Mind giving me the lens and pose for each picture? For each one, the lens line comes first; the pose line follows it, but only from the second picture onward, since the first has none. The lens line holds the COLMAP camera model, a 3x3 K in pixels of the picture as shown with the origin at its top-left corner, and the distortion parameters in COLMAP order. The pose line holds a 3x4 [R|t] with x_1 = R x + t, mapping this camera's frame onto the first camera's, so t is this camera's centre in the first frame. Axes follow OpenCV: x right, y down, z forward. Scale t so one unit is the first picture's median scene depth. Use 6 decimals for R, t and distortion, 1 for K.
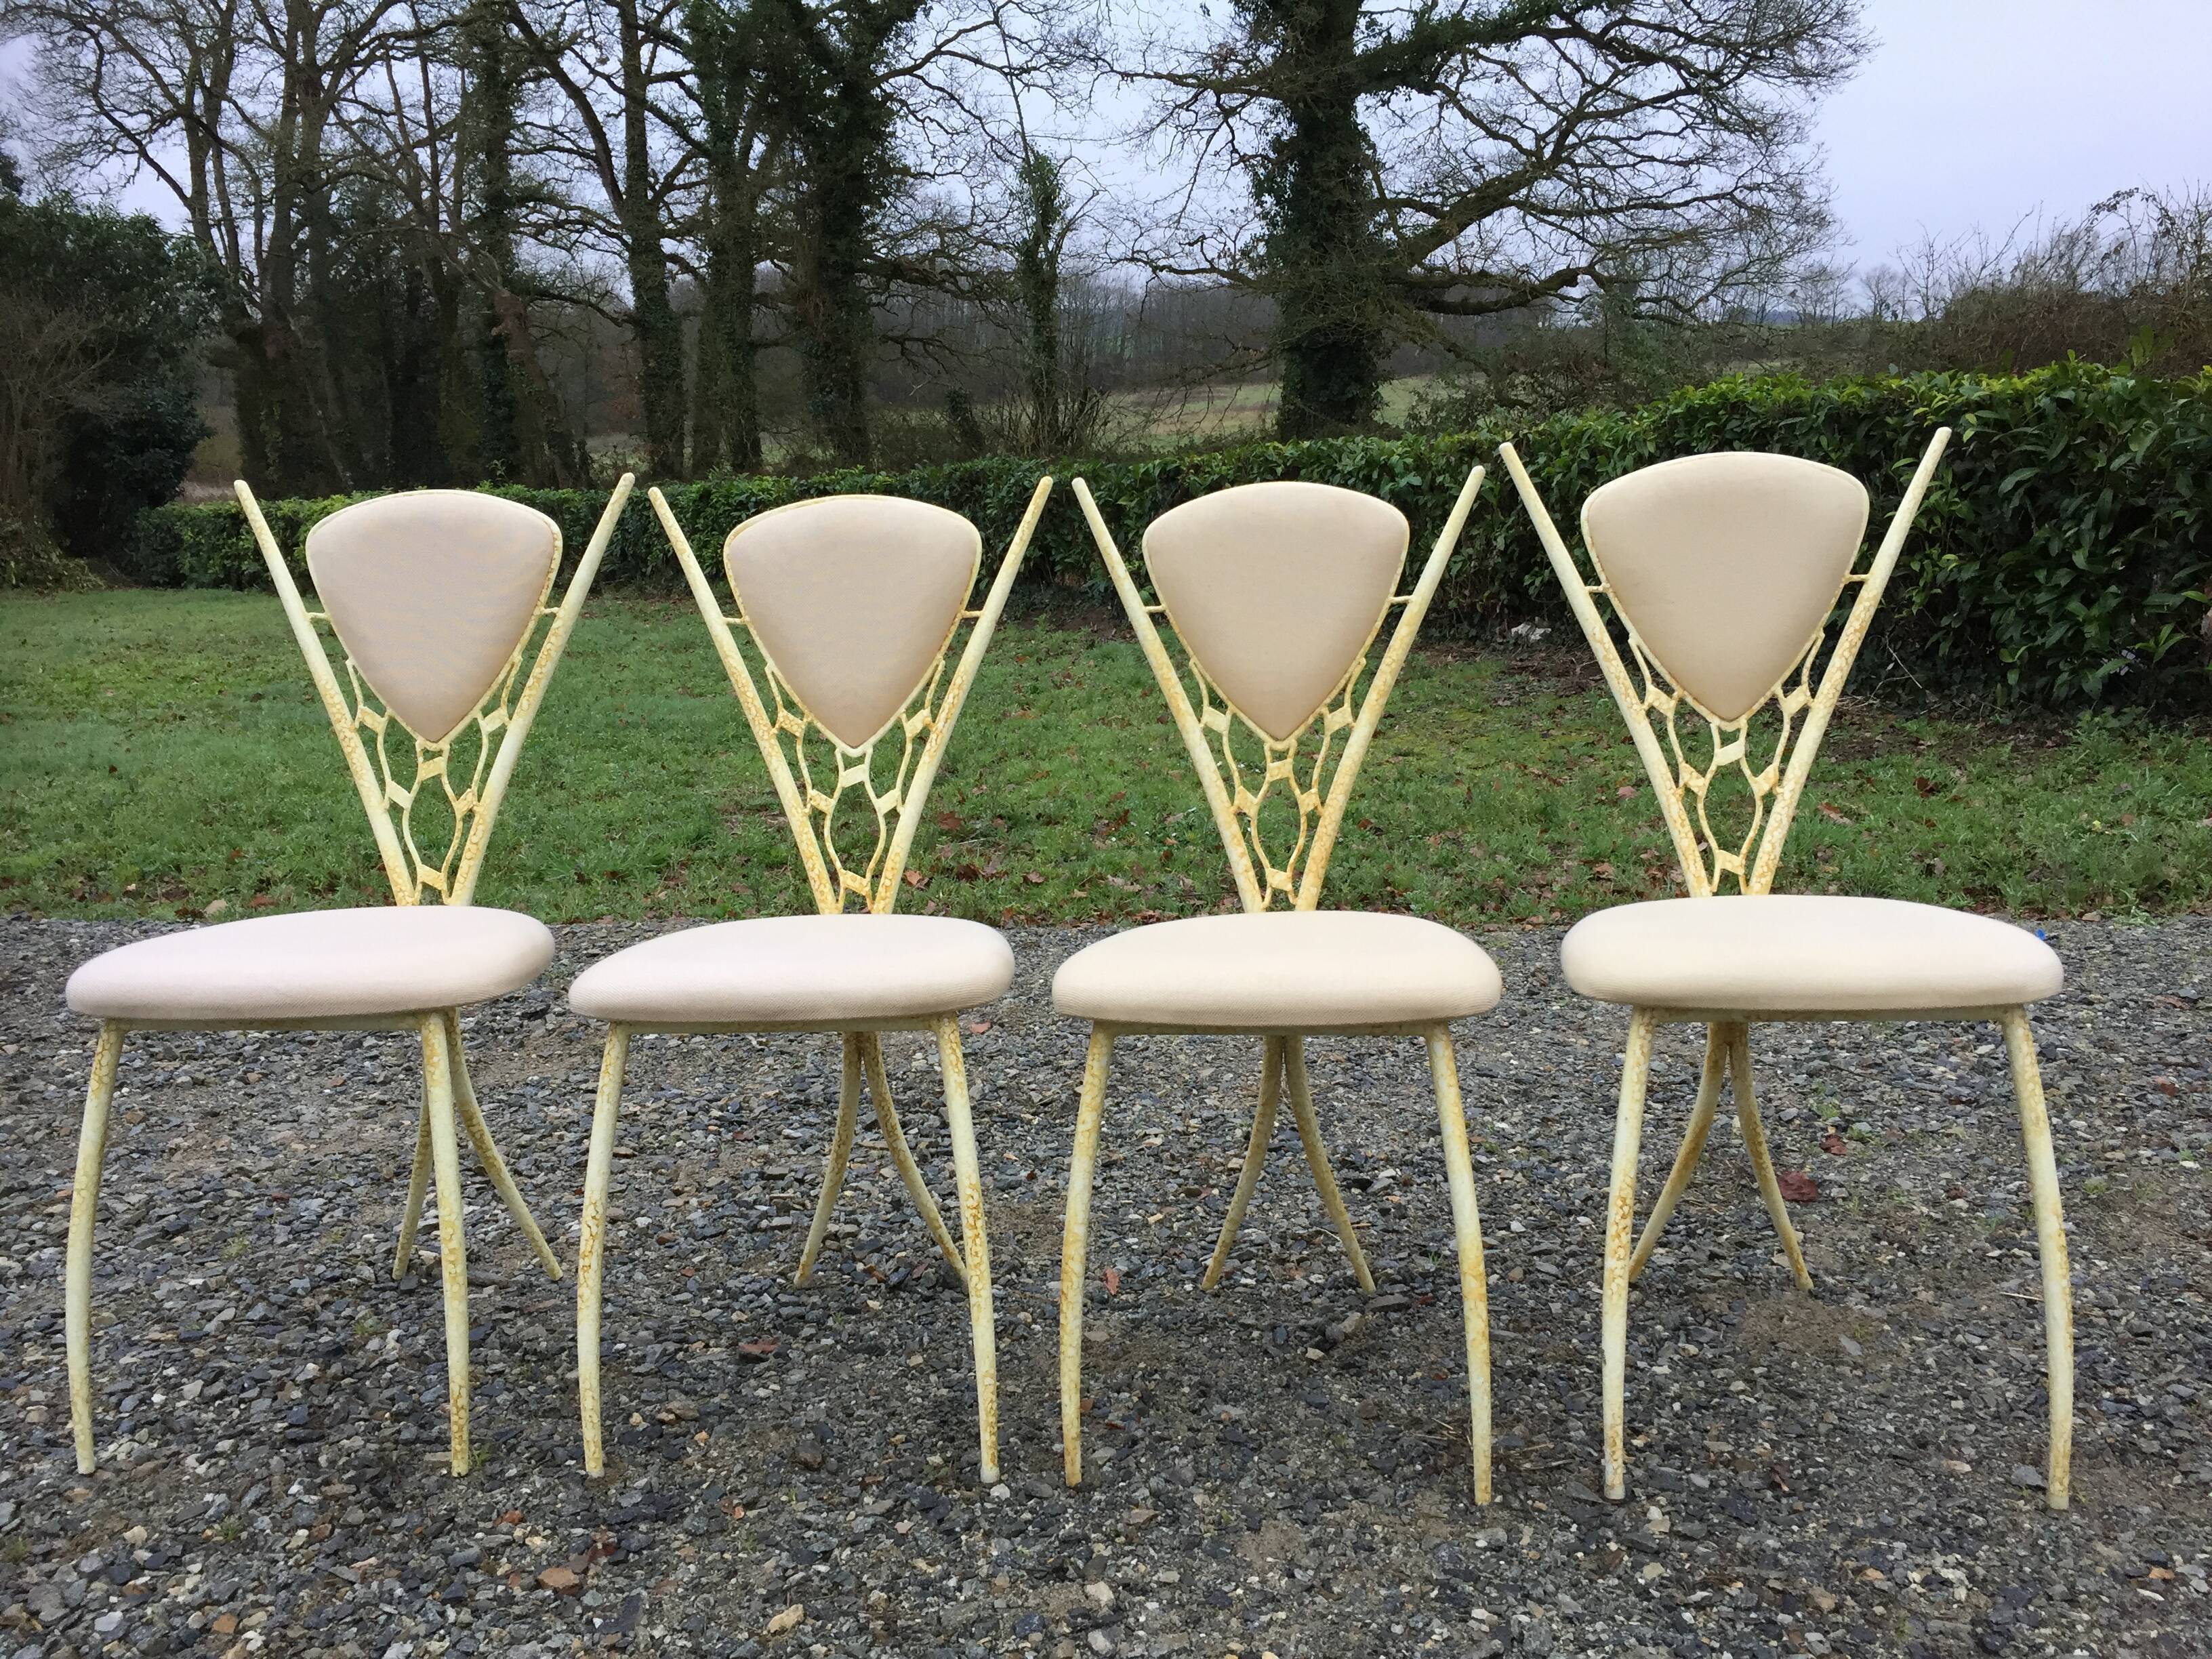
lens RADIAL K [[1879.3, 0, 1117.0], [0, 1879.3, 822.5], [0, 0, 1]] dist [0.085581, -0.108839]
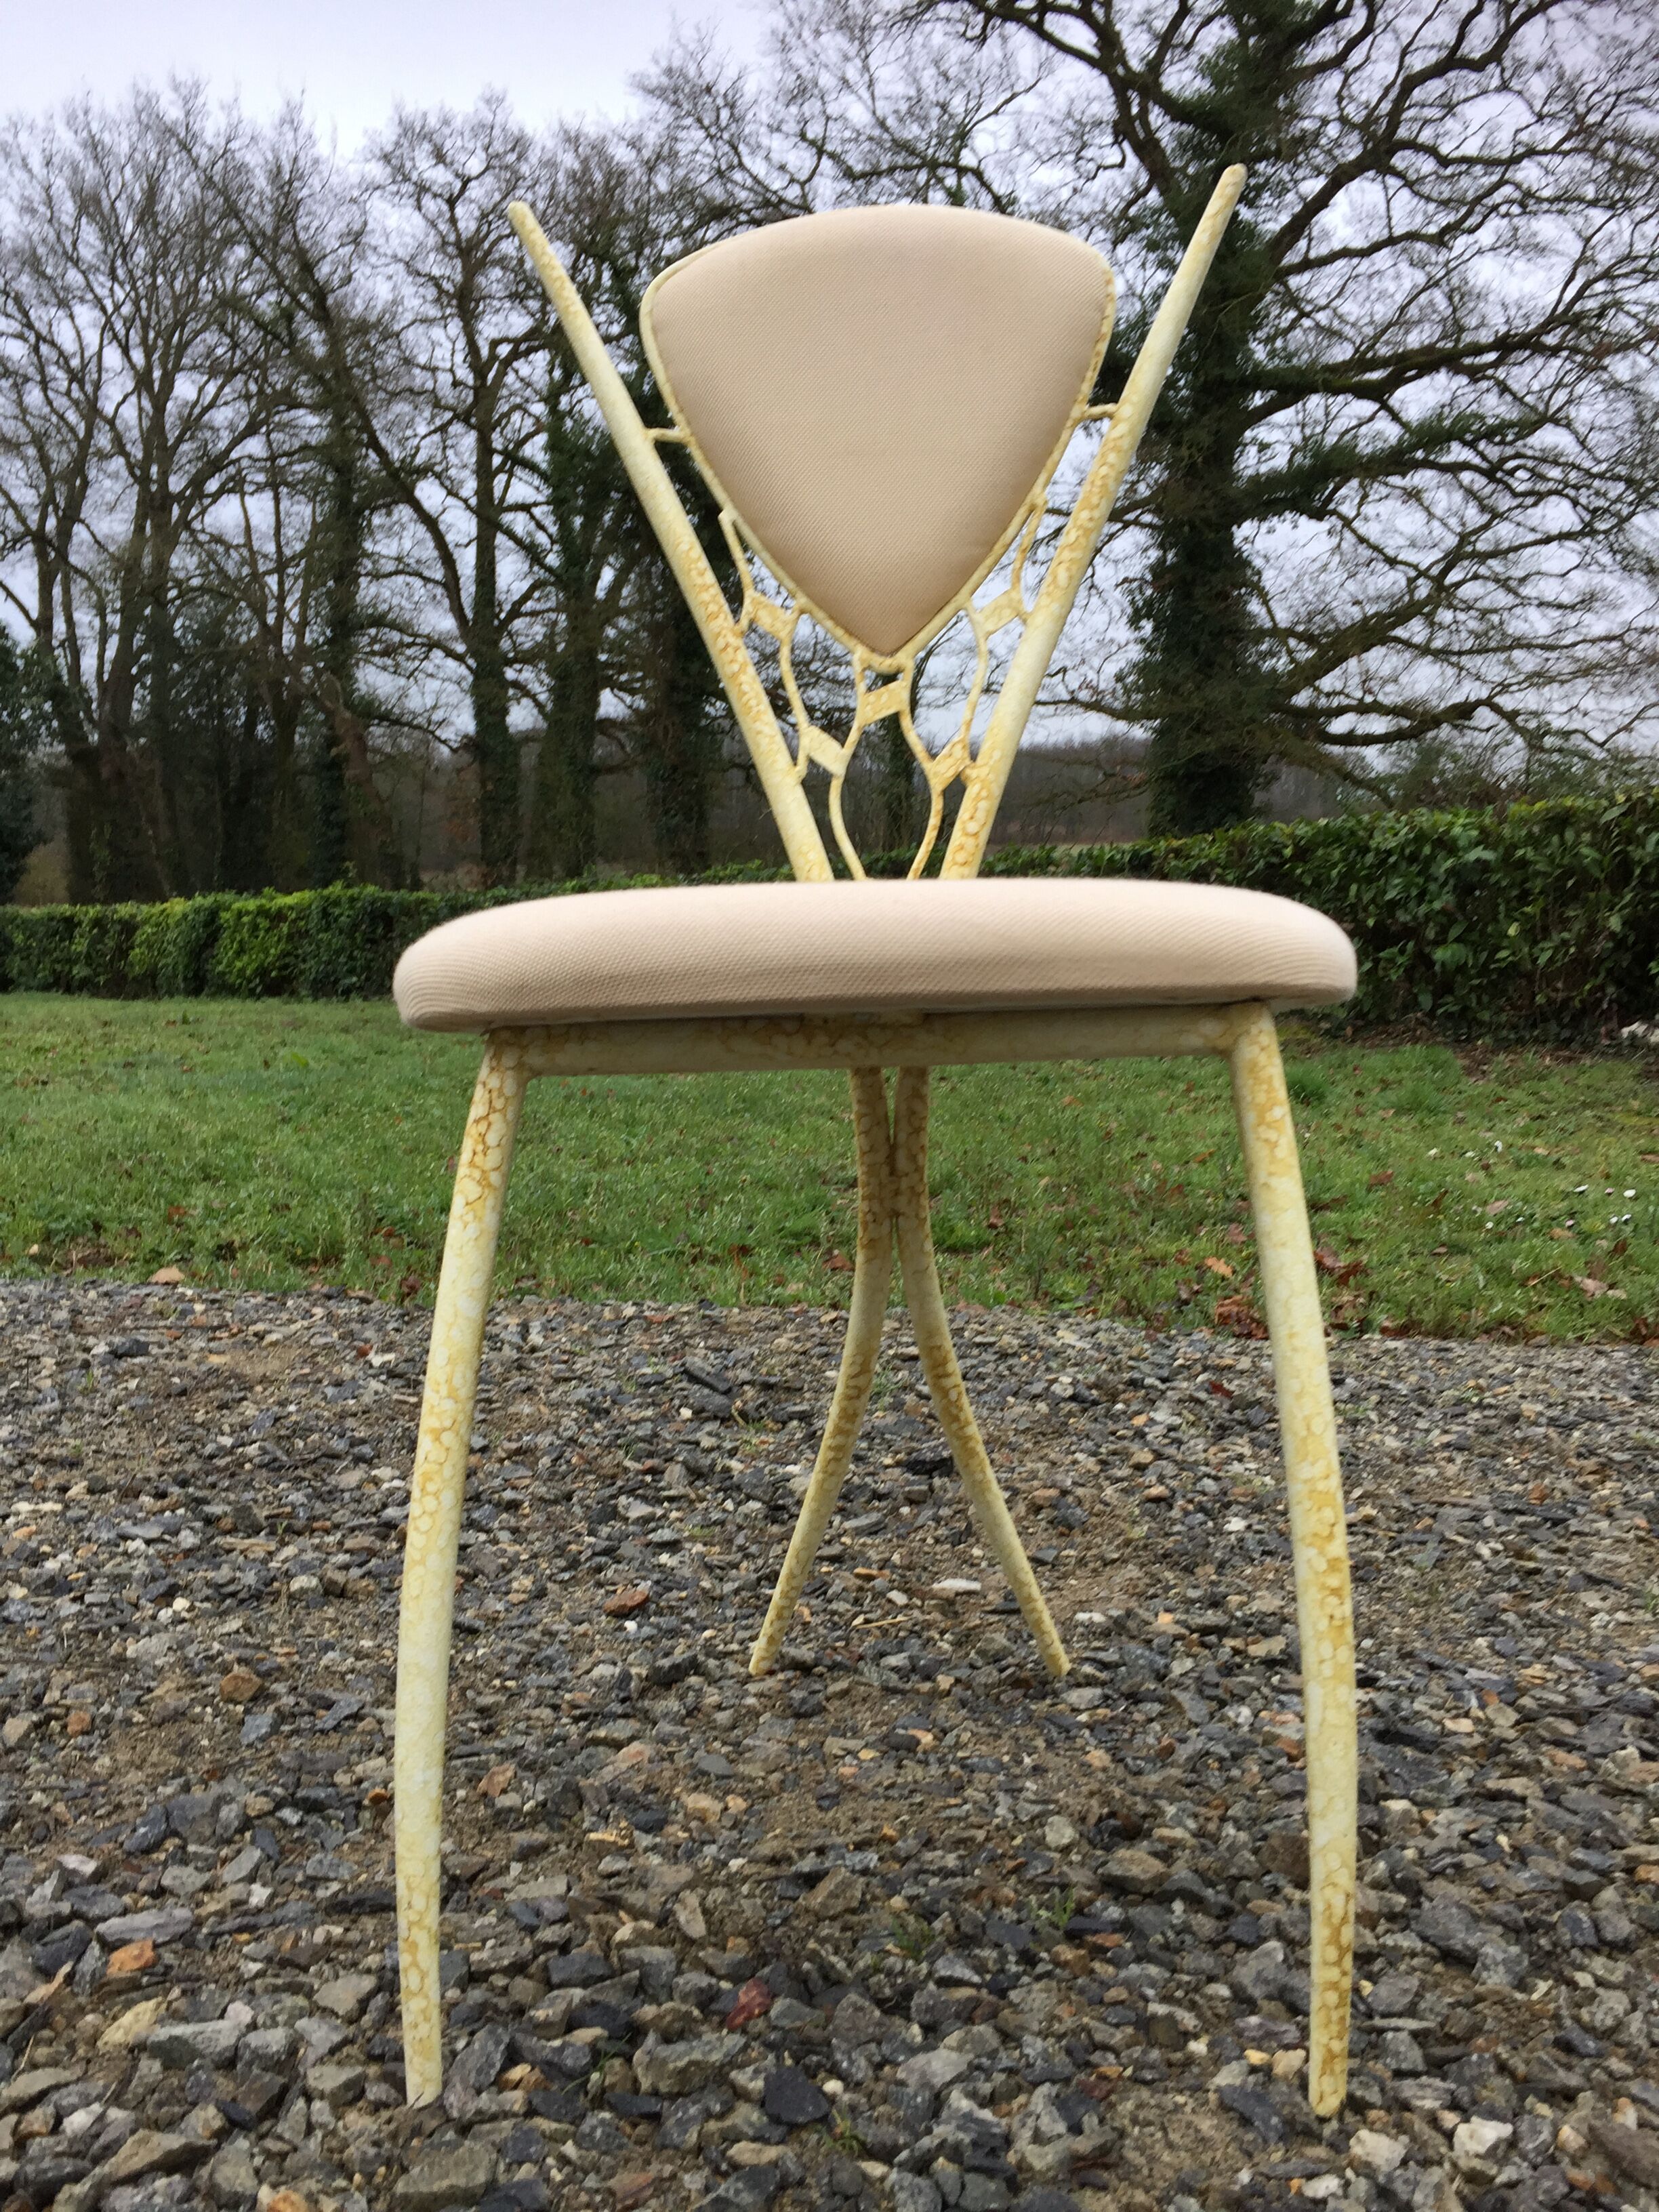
lens RADIAL K [[1876.7, 0, 835.7], [0, 1876.7, 1118.1], [0, 0, 1]] dist [0.084581, -0.111867]
pose [[0.998912, 0.032159, -0.033782, -0.326937], [-0.034860, 0.995968, -0.082662, 0.053675], [0.030987, 0.083750, 0.996005, 0.509187]]
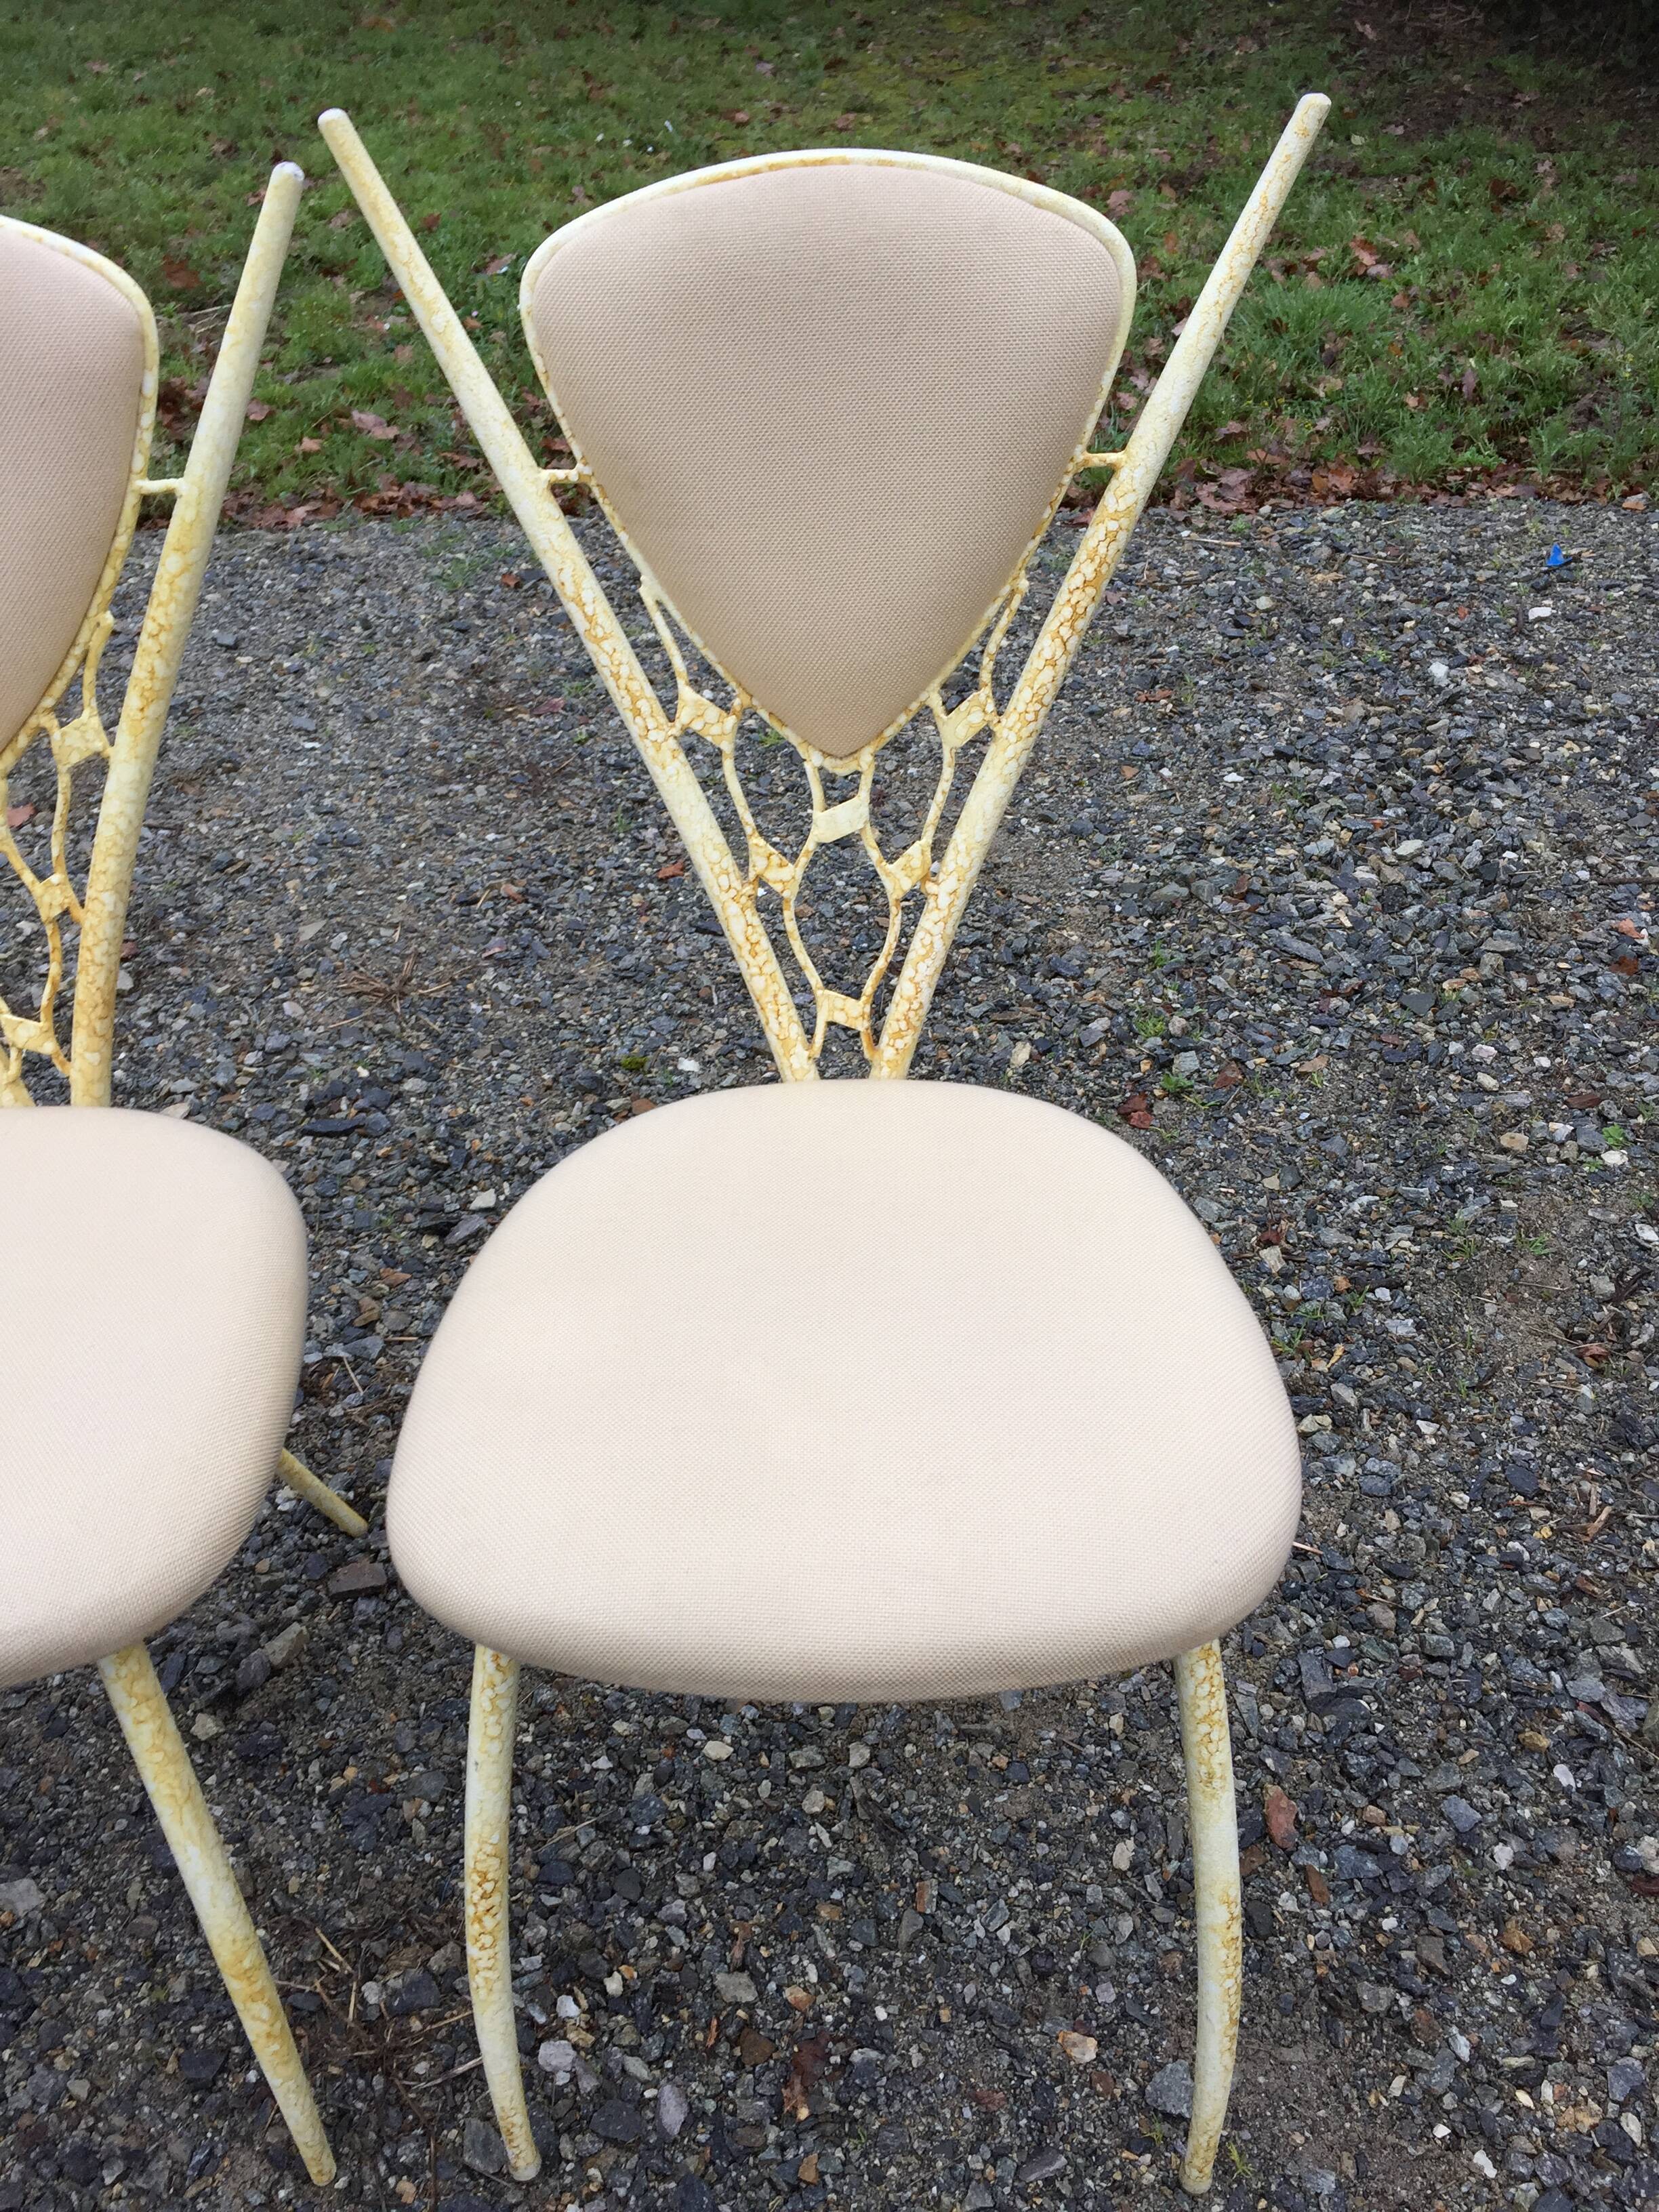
lens RADIAL K [[1879.3, 0, 833.7], [0, 1879.3, 1120.7], [0, 0, 1]] dist [0.085581, -0.108839]
pose [[0.997235, -0.043708, 0.060100, 0.174747], [0.008508, 0.870578, 0.491957, -0.131740], [-0.073824, -0.490085, 0.868543, 0.314402]]
